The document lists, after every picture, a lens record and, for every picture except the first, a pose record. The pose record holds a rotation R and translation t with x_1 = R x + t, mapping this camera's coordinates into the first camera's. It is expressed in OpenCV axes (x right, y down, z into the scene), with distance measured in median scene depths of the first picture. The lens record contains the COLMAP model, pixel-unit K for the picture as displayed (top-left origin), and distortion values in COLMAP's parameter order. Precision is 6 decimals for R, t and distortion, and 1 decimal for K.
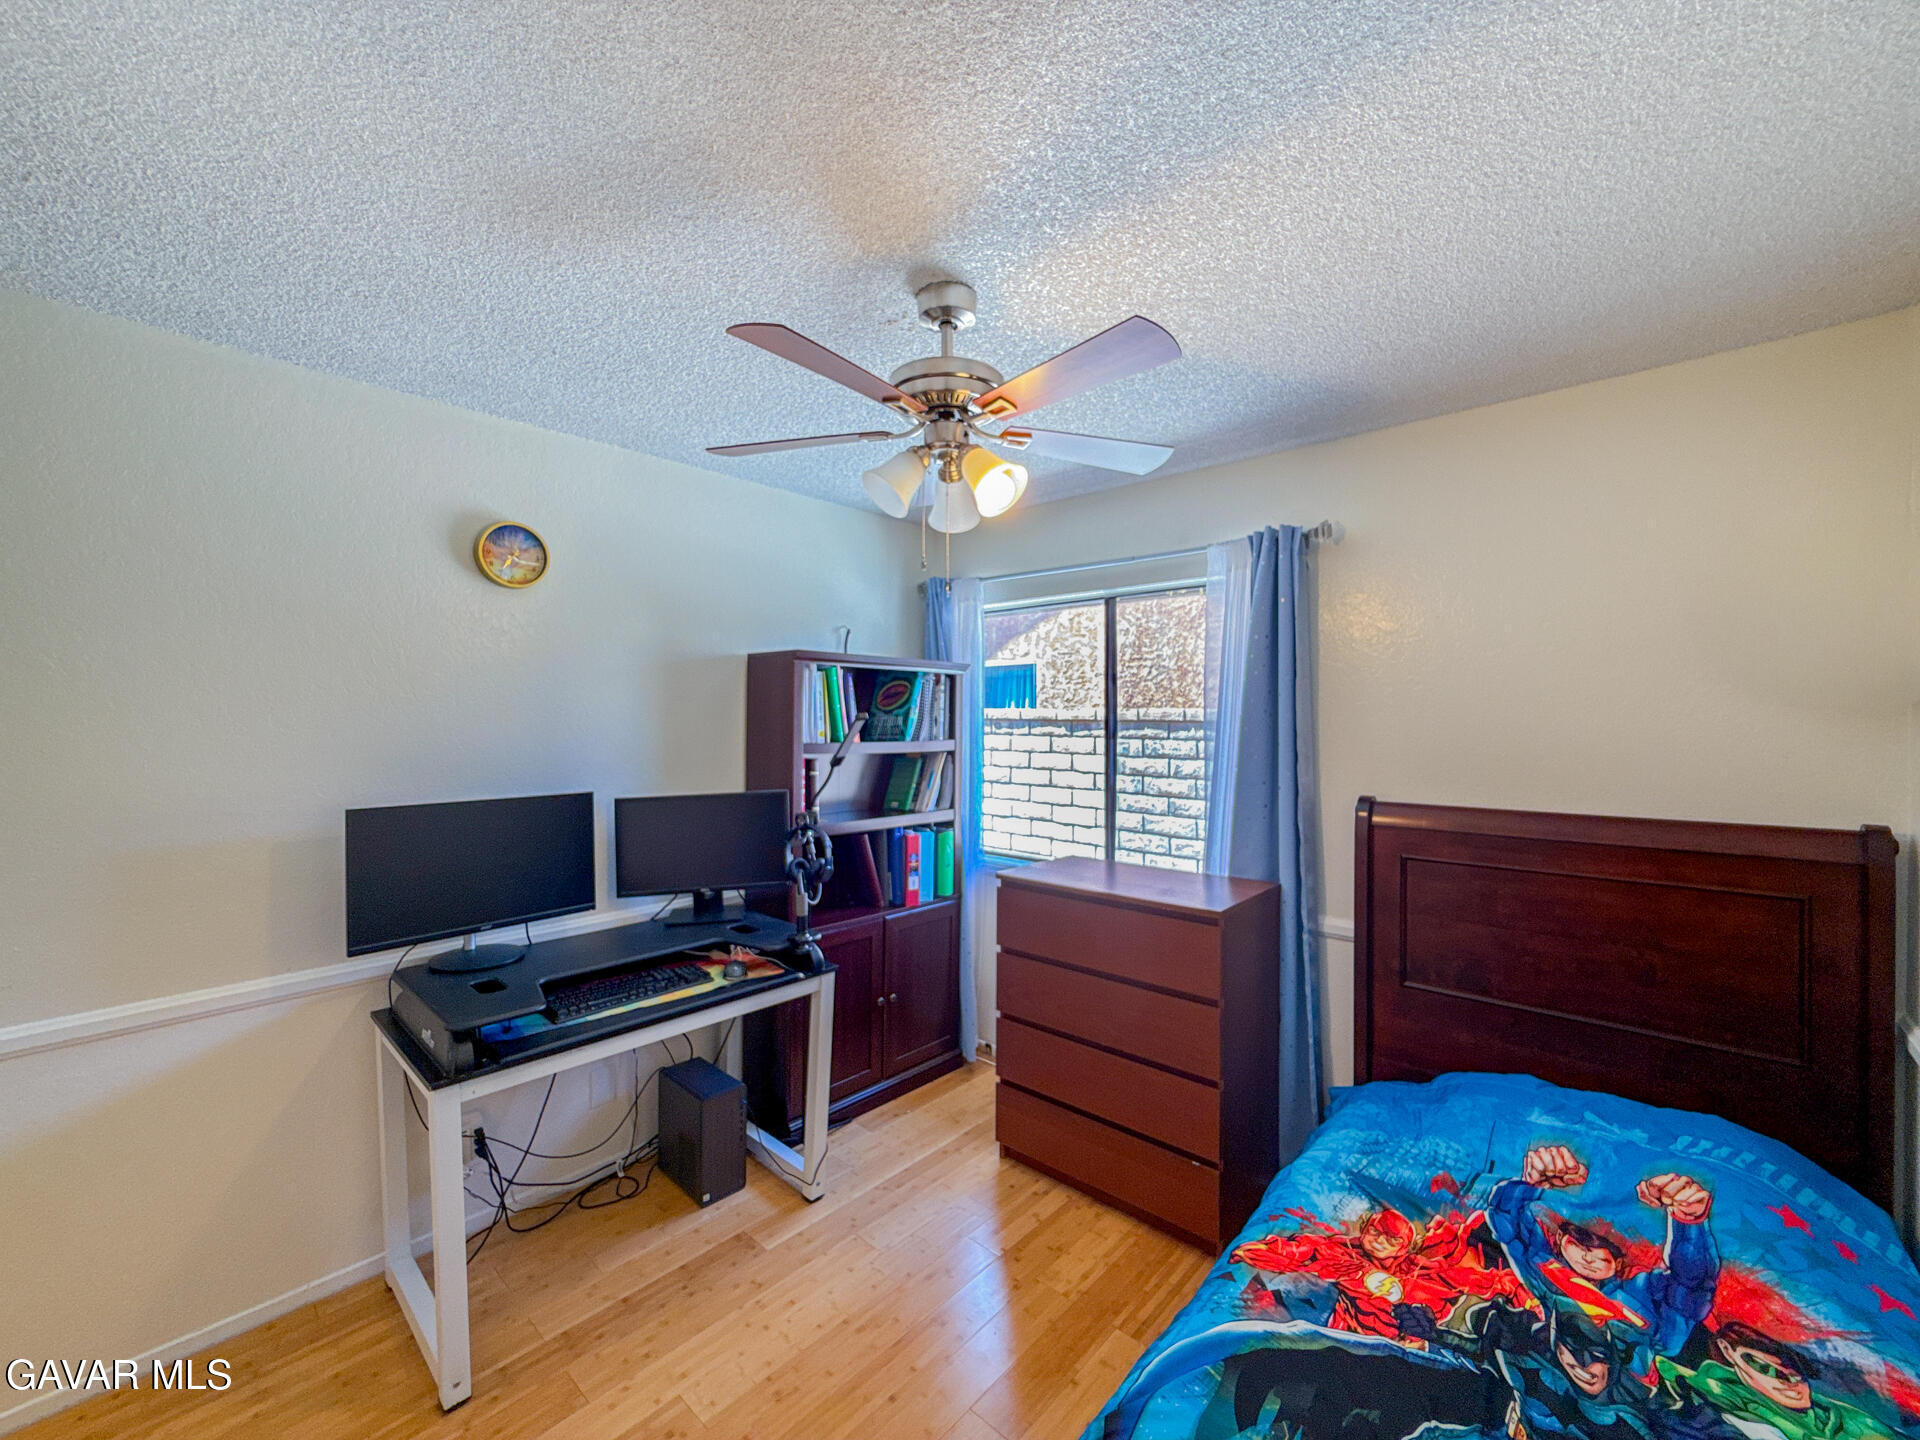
lens RADIAL K [[786.2, 0, 980.0], [0, 786.2, 723.5], [0, 0, 1]] dist [0.002058, 0.000325]
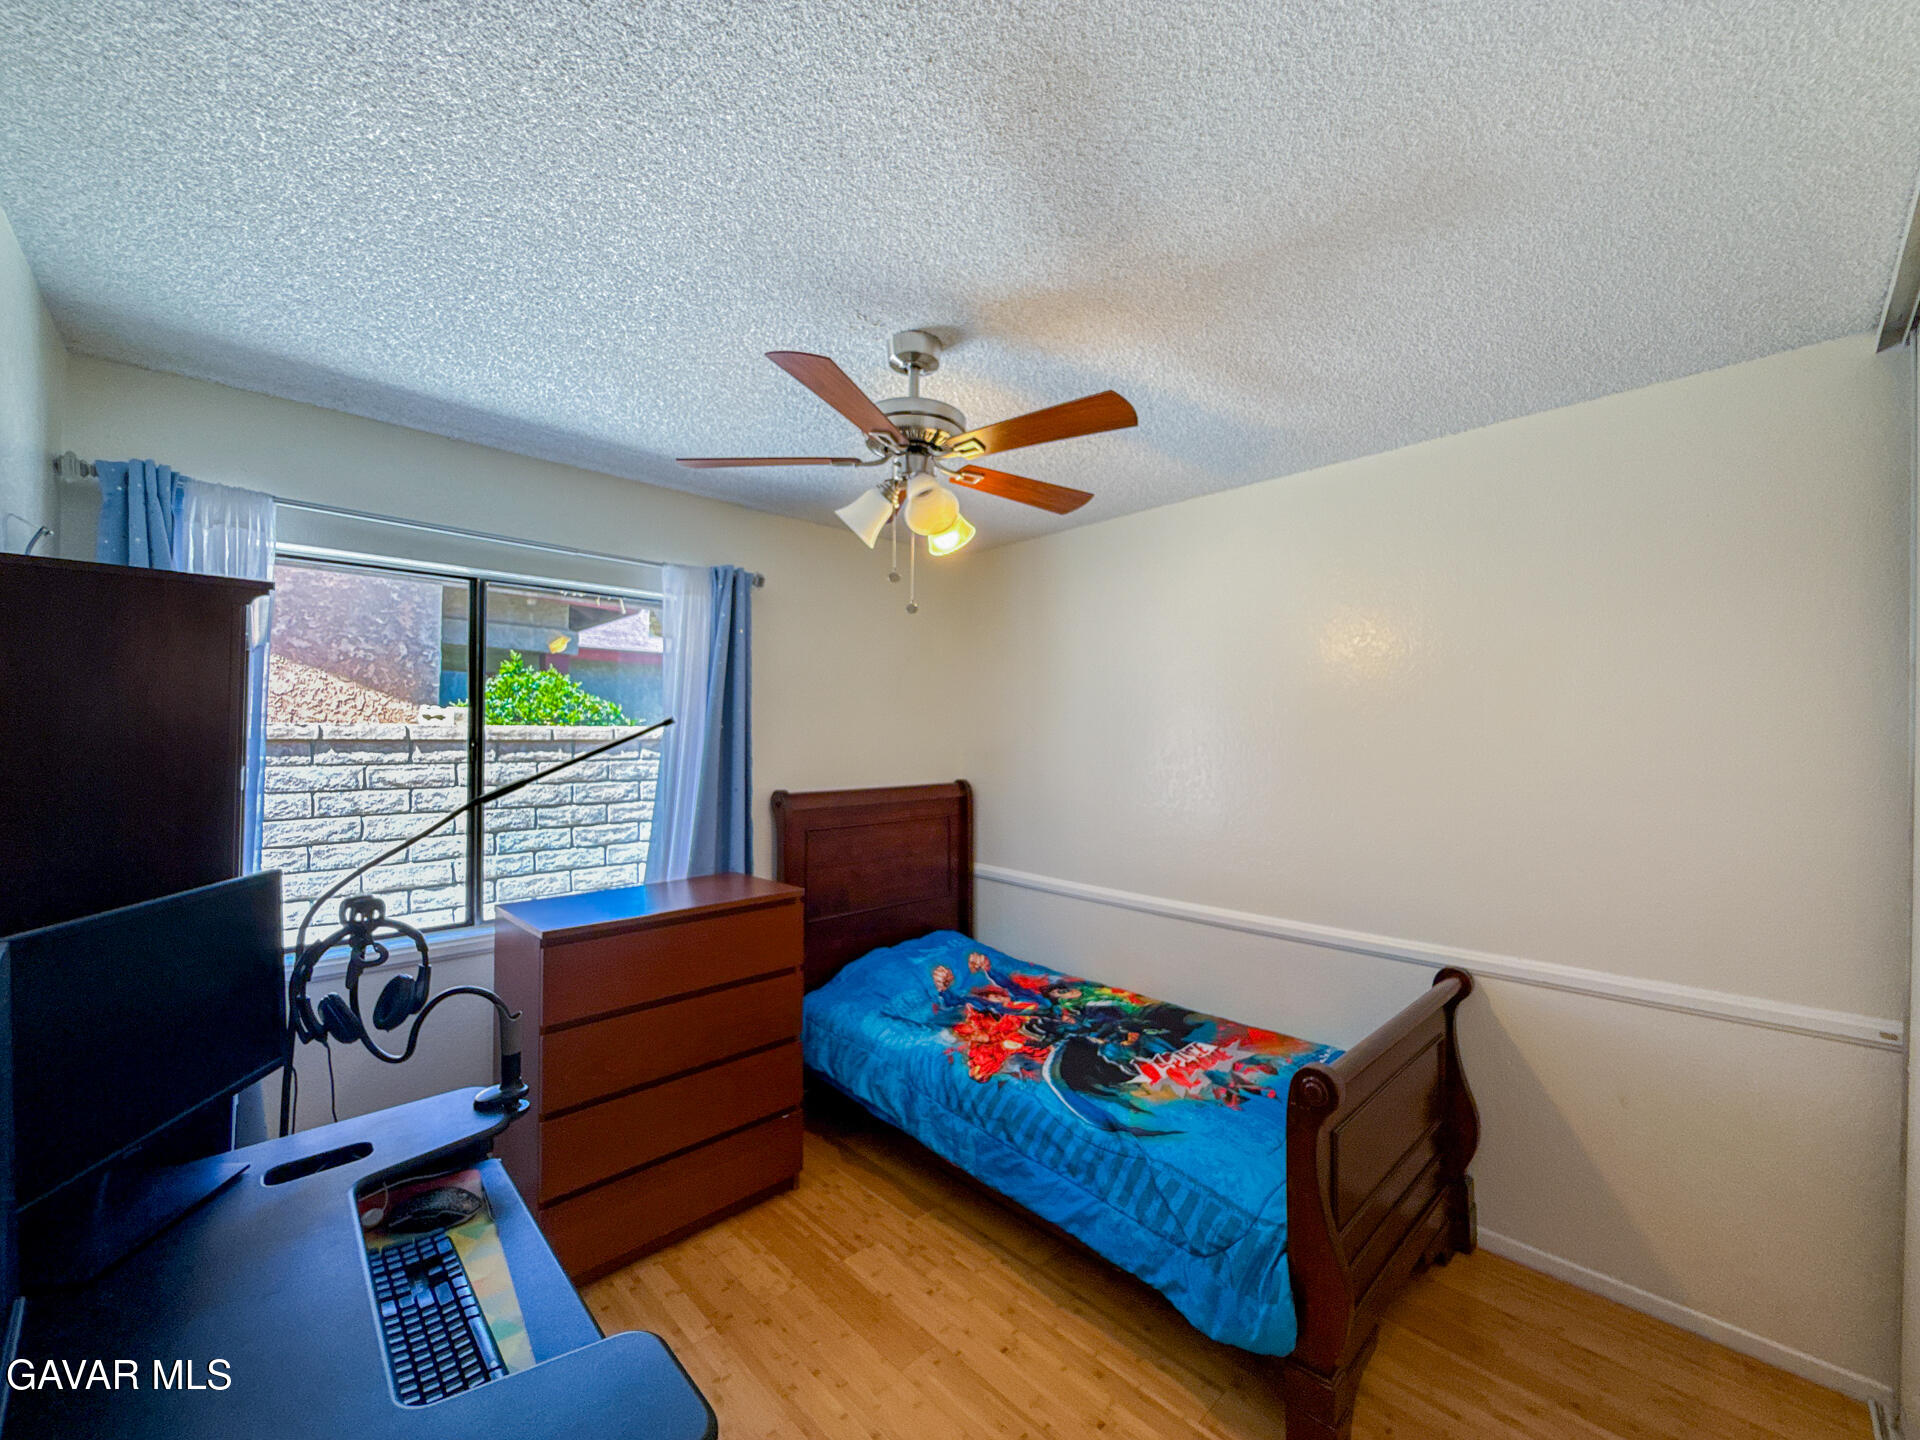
lens RADIAL K [[786.2, 0, 980.0], [0, 786.2, 723.5], [0, 0, 1]] dist [0.002058, 0.000325]
pose [[0.099885, 0.004799, 0.994987, -1.082824], [0.037296, 0.999268, -0.008564, 0.012517], [-0.994300, 0.037965, 0.099633, 0.764675]]
